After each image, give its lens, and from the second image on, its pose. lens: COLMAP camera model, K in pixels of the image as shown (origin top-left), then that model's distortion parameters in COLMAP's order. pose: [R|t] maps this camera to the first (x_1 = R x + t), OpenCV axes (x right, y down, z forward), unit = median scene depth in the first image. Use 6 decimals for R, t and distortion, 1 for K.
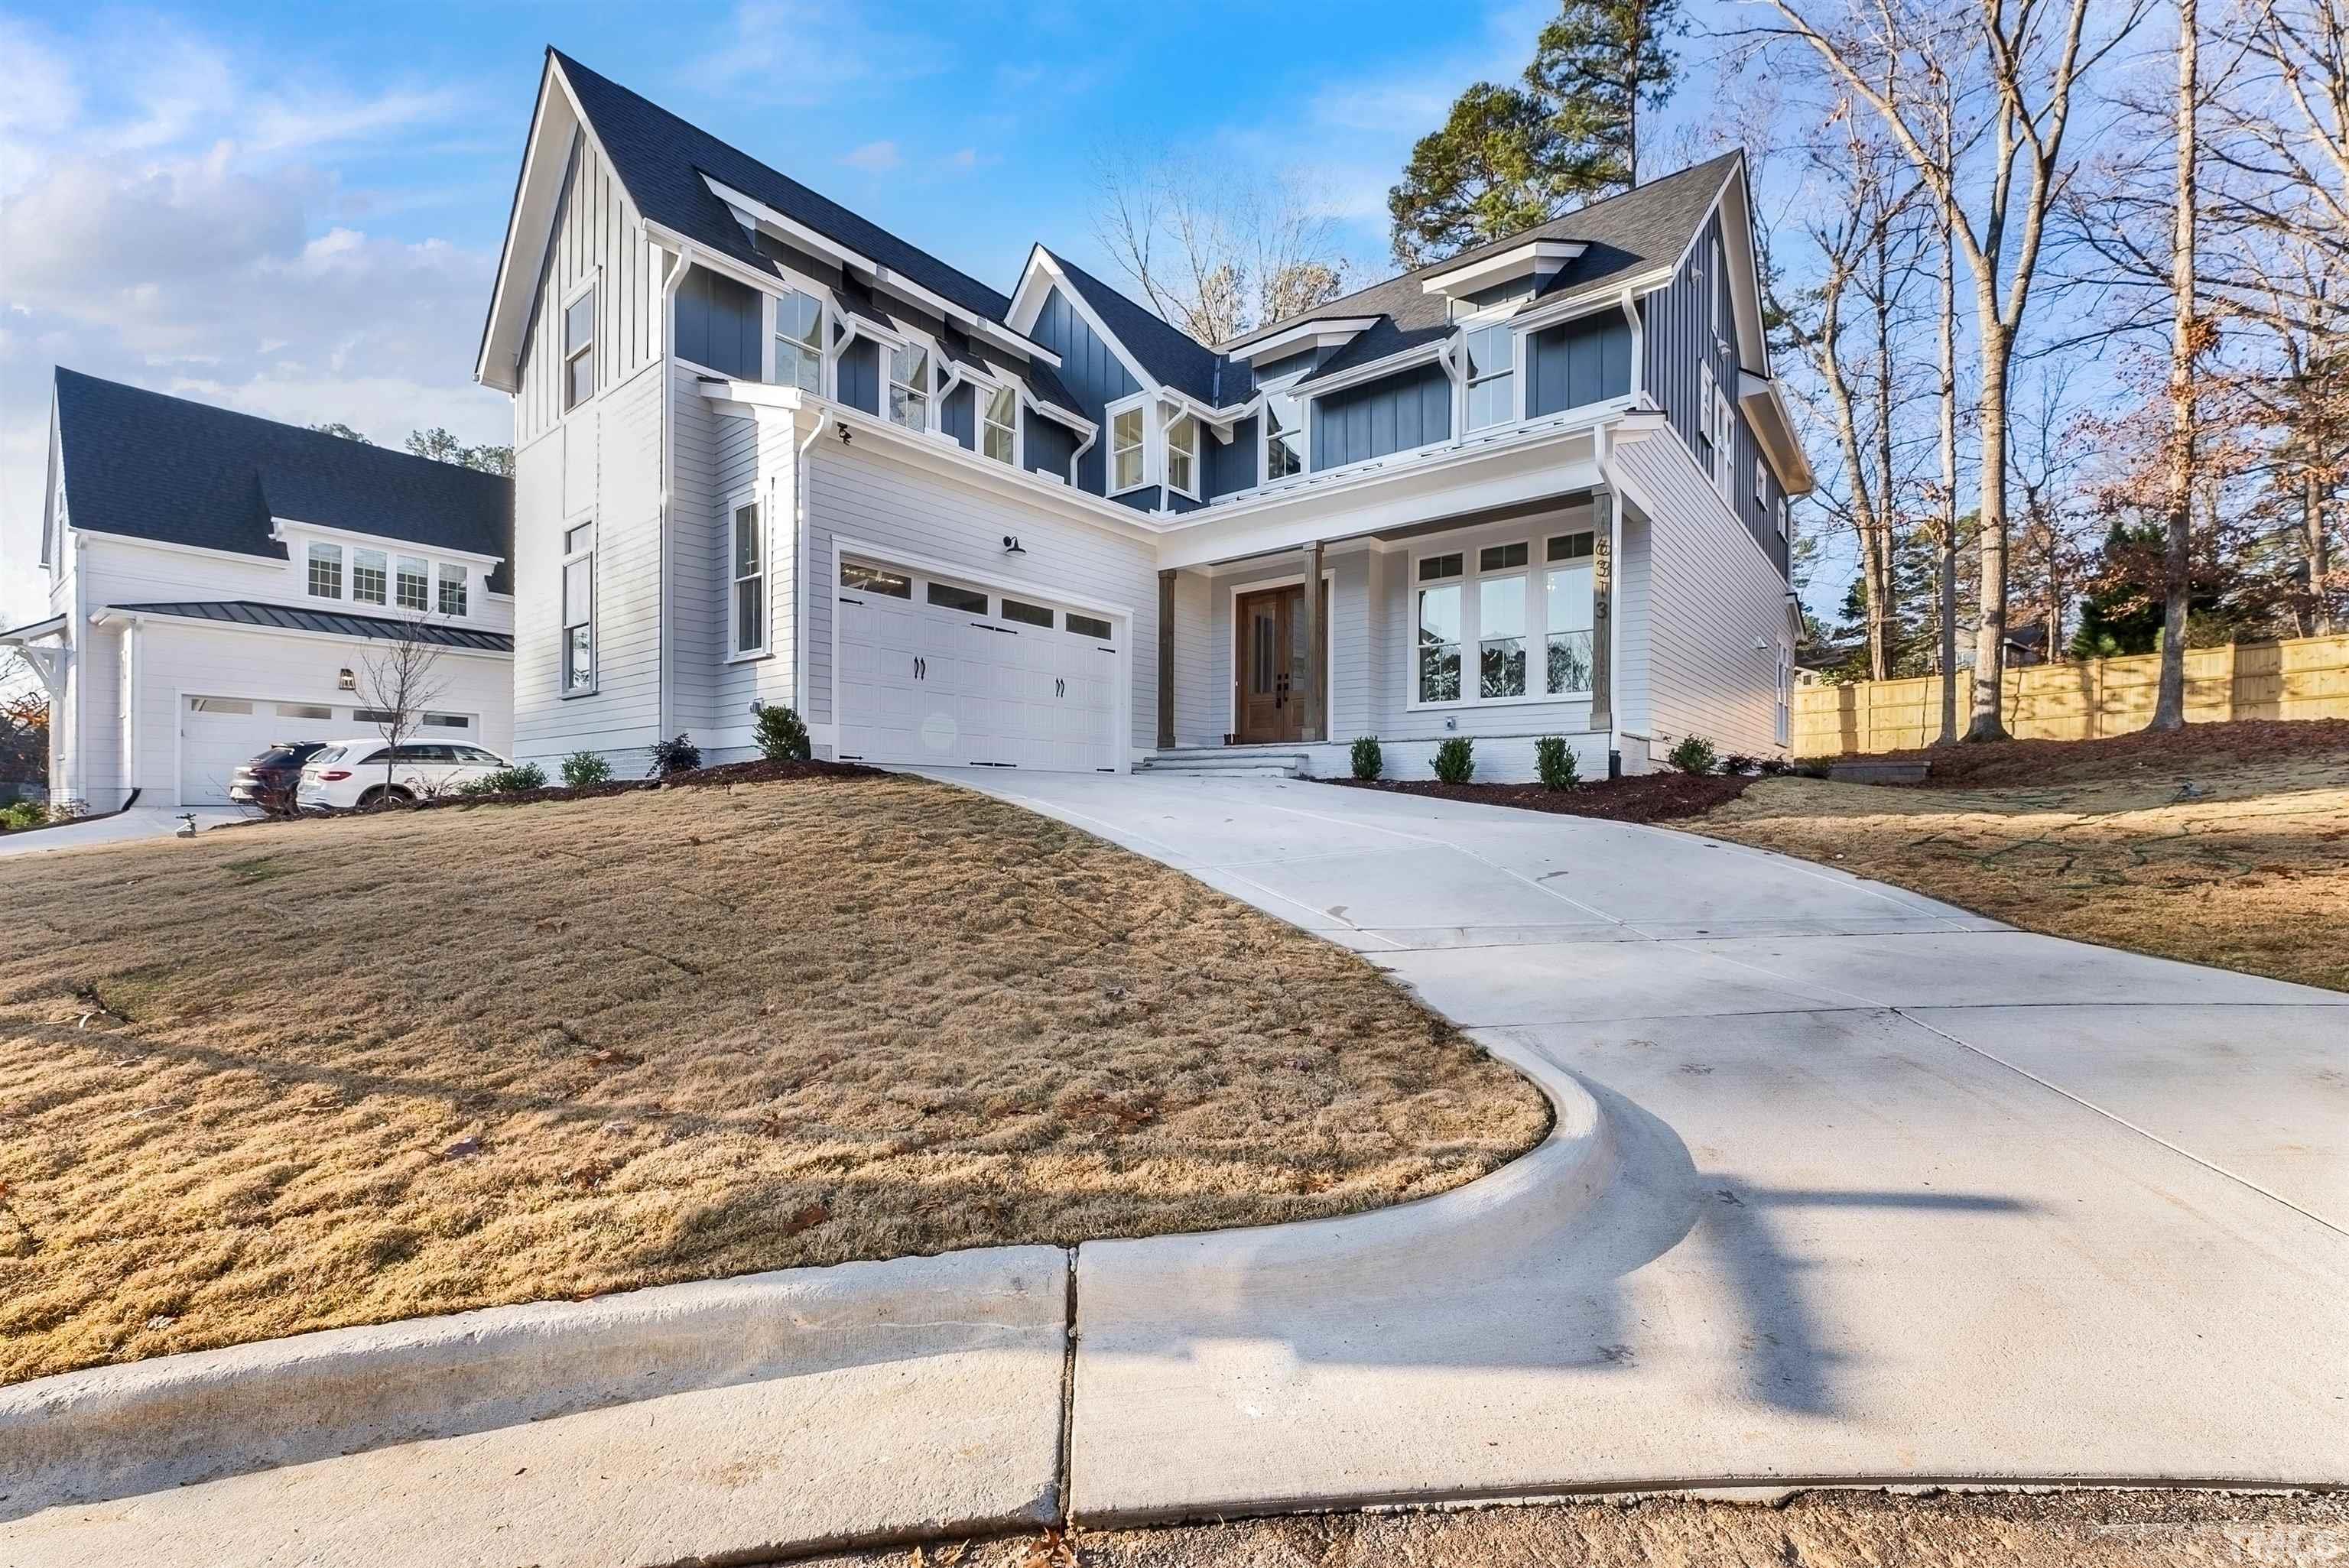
lens RADIAL K [[959.4, 0, 1173.4], [0, 959.4, 824.5], [0, 0, 1]] dist [0.000909, 0.000045]
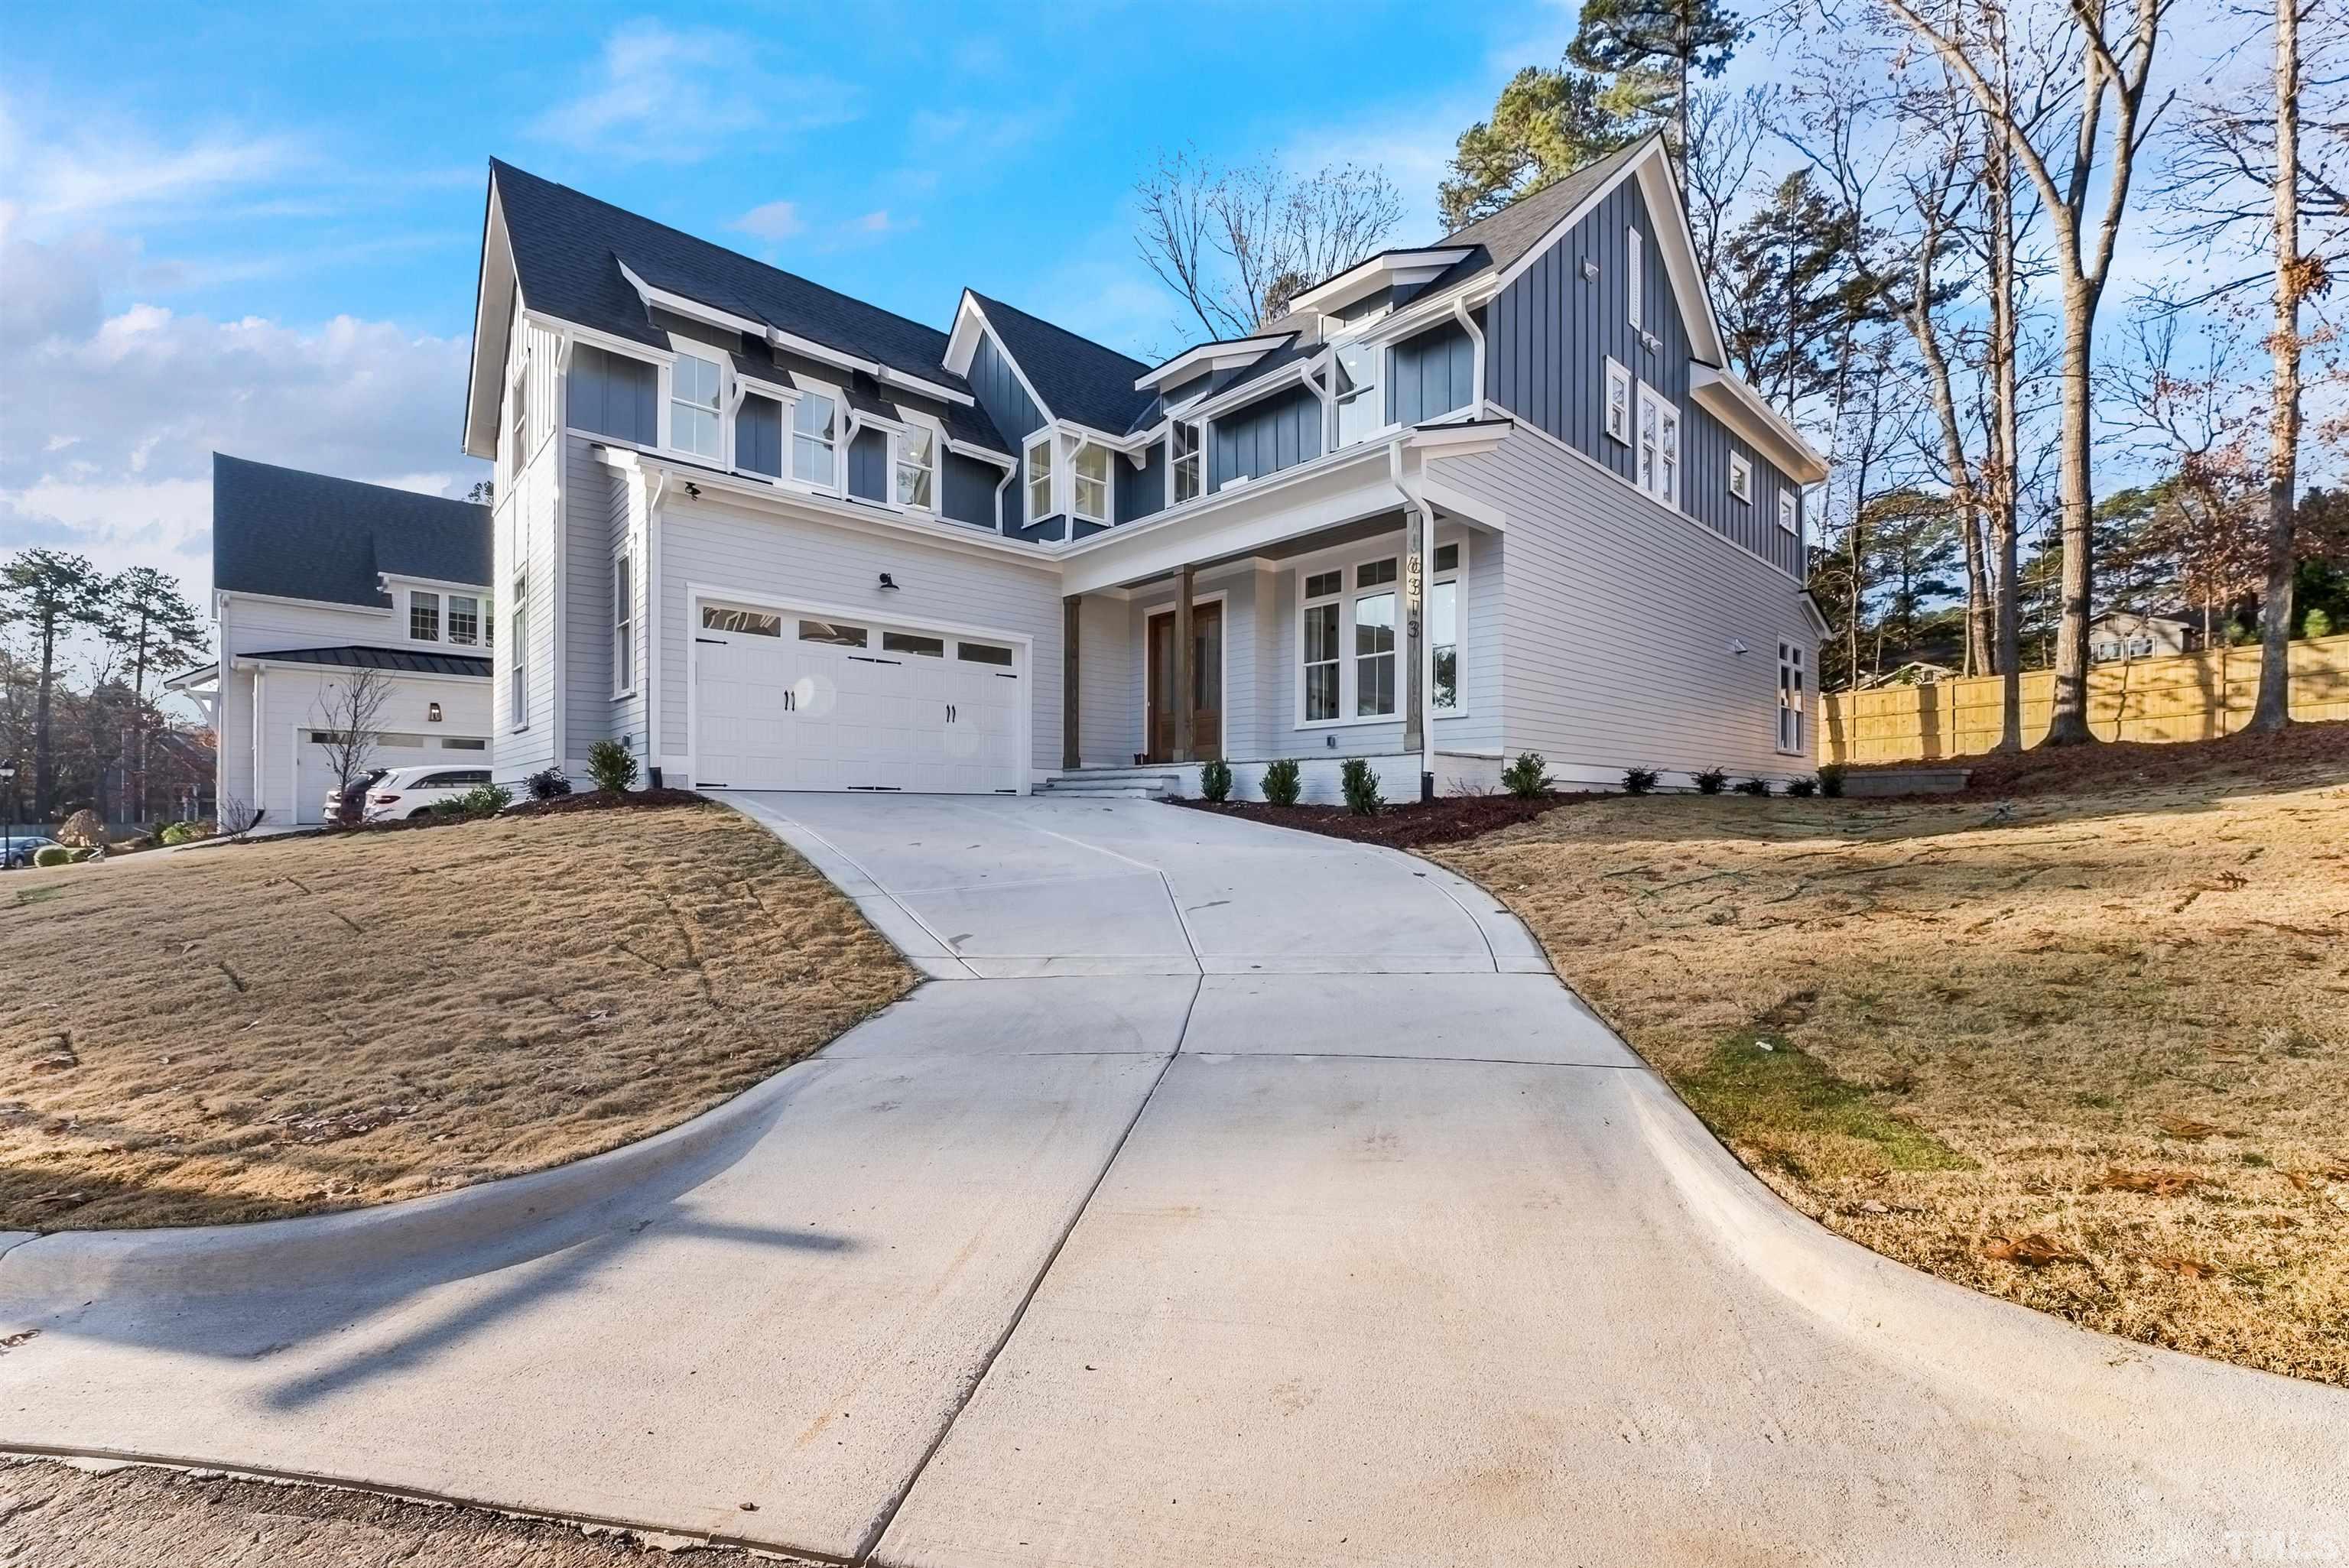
lens RADIAL K [[959.4, 0, 1173.4], [0, 959.4, 824.5], [0, 0, 1]] dist [0.000909, 0.000045]
pose [[0.990108, -0.002829, -0.140282, 0.238420], [0.001810, 0.999971, -0.007394, -0.011674], [0.140298, 0.007067, 0.990084, -0.002849]]
